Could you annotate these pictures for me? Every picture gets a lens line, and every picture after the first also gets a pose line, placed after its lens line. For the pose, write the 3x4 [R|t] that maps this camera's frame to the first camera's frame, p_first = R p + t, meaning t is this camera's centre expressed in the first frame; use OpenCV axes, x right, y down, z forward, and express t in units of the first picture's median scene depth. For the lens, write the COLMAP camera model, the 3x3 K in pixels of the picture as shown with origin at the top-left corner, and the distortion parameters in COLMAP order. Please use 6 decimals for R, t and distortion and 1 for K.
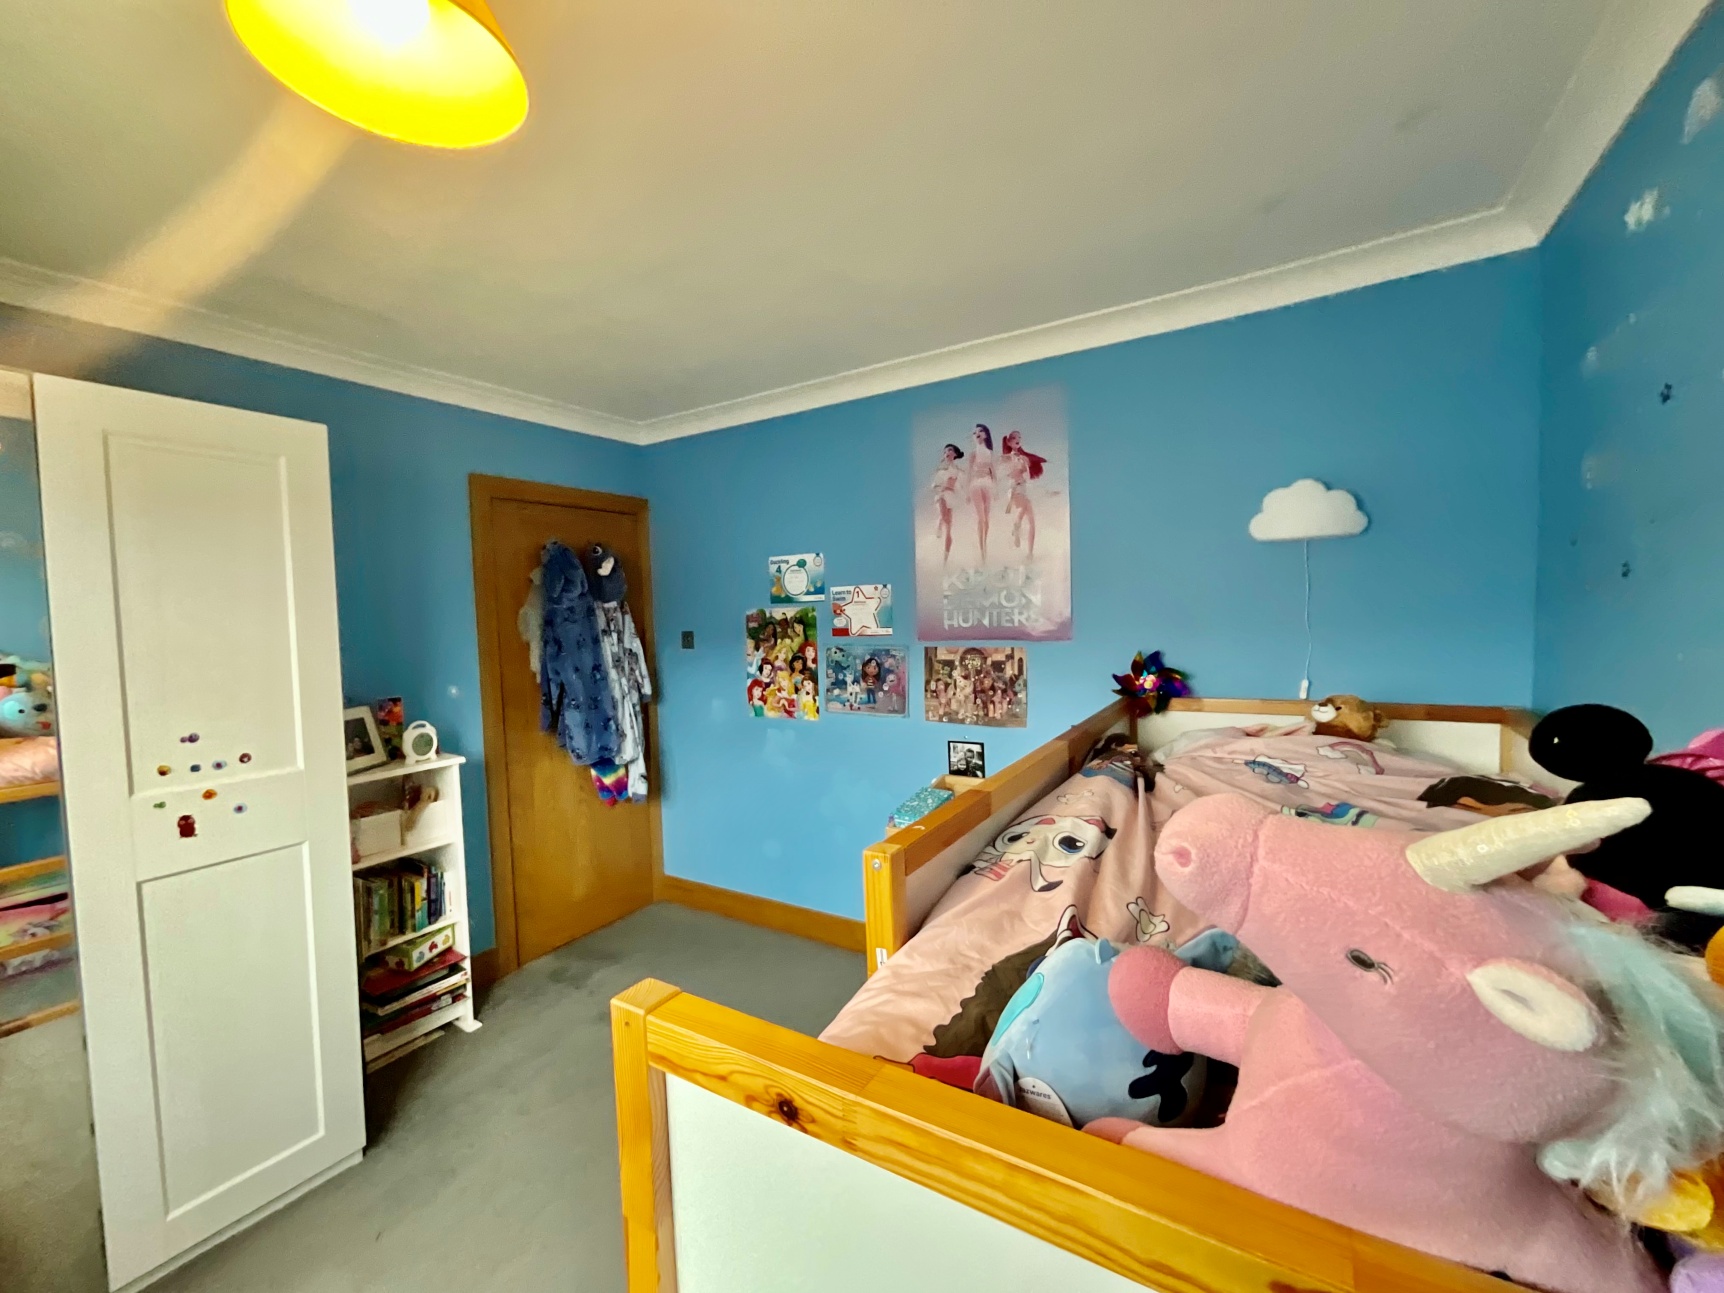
lens RADIAL K [[708.4, 0, 860.4], [0, 708.4, 651.7], [0, 0, 1]] dist [0.000123, 0.000500]
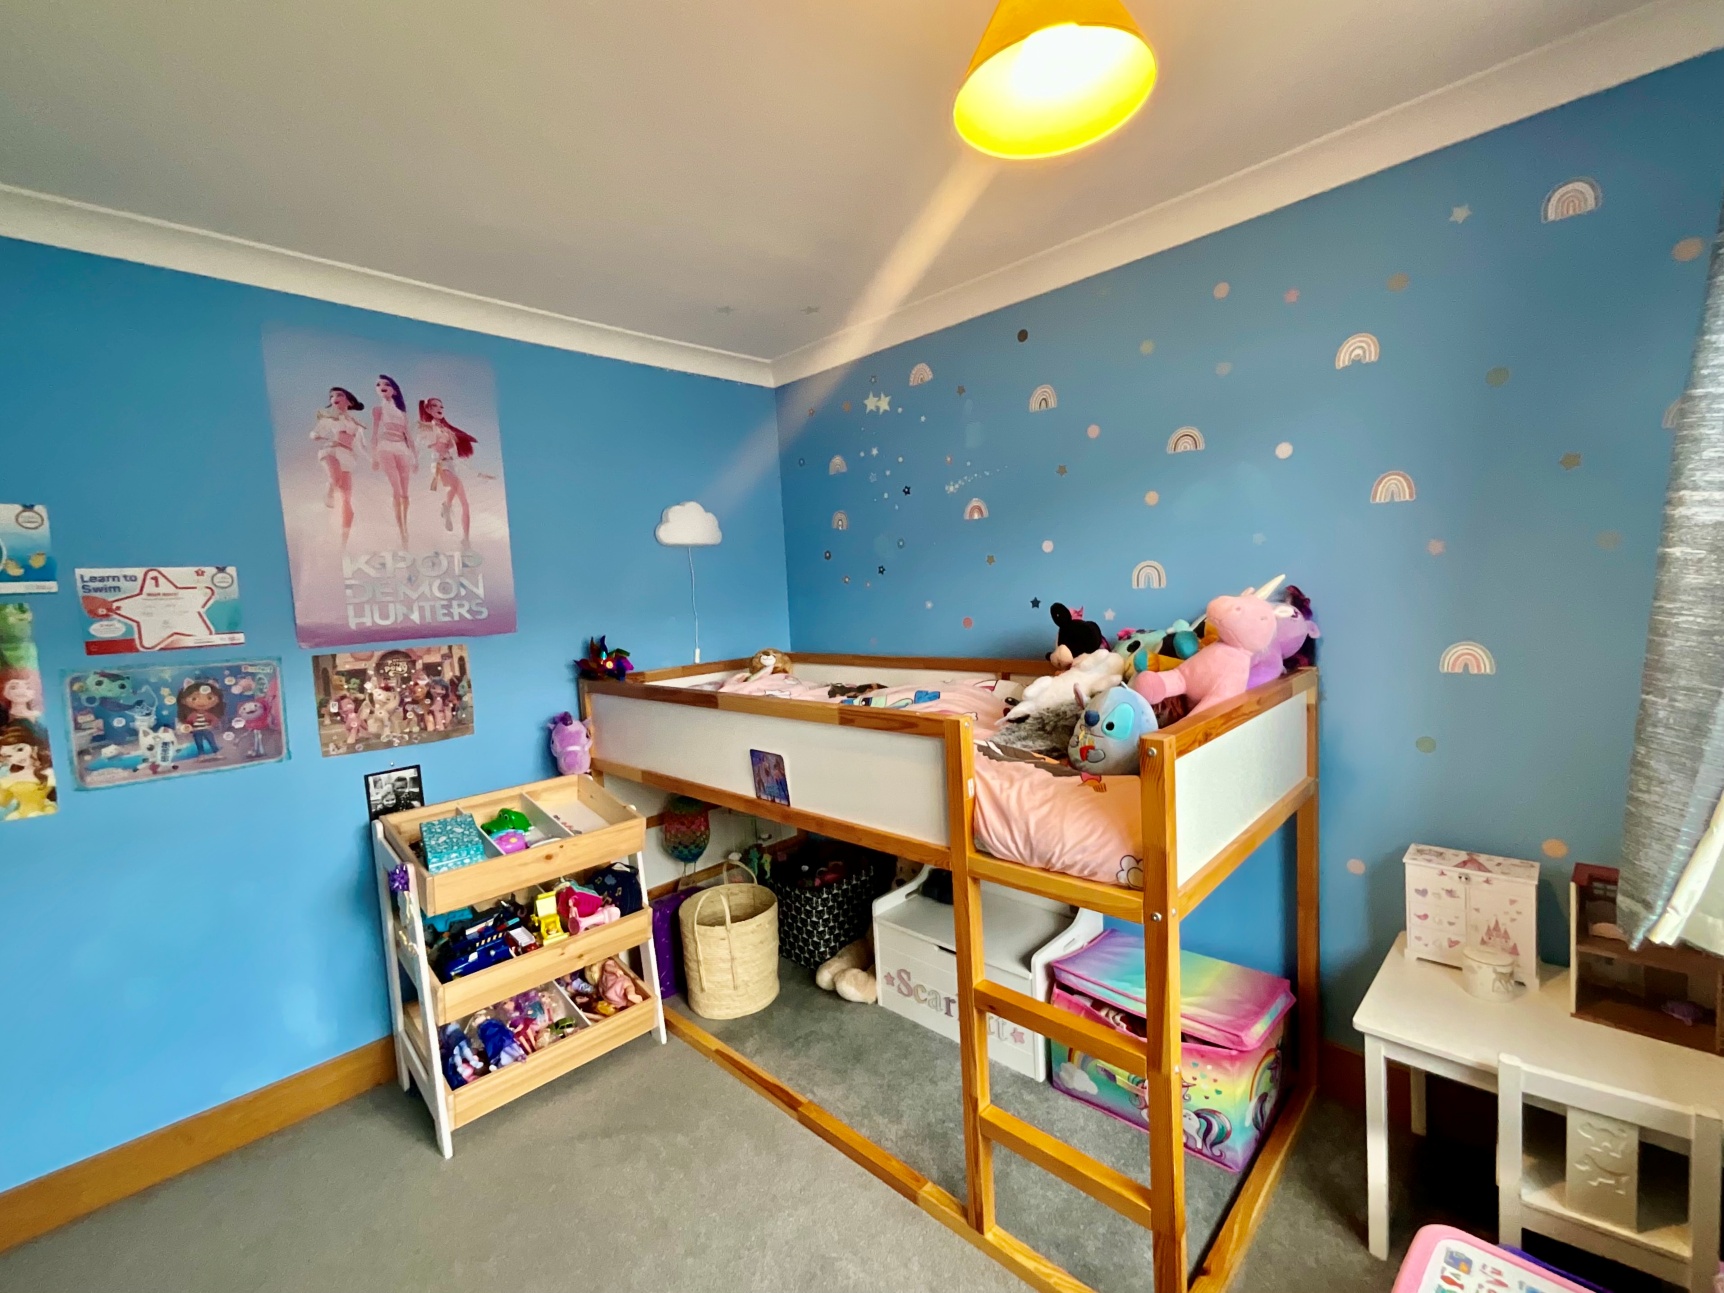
lens RADIAL K [[708.4, 0, 860.8], [0, 708.4, 643.8], [0, 0, 1]] dist [0.000123, 0.000500]
pose [[0.225570, -0.052331, 0.972820, -0.493302], [0.101850, 0.994351, 0.029873, 0.016722], [-0.968888, 0.092343, 0.229626, 0.295768]]
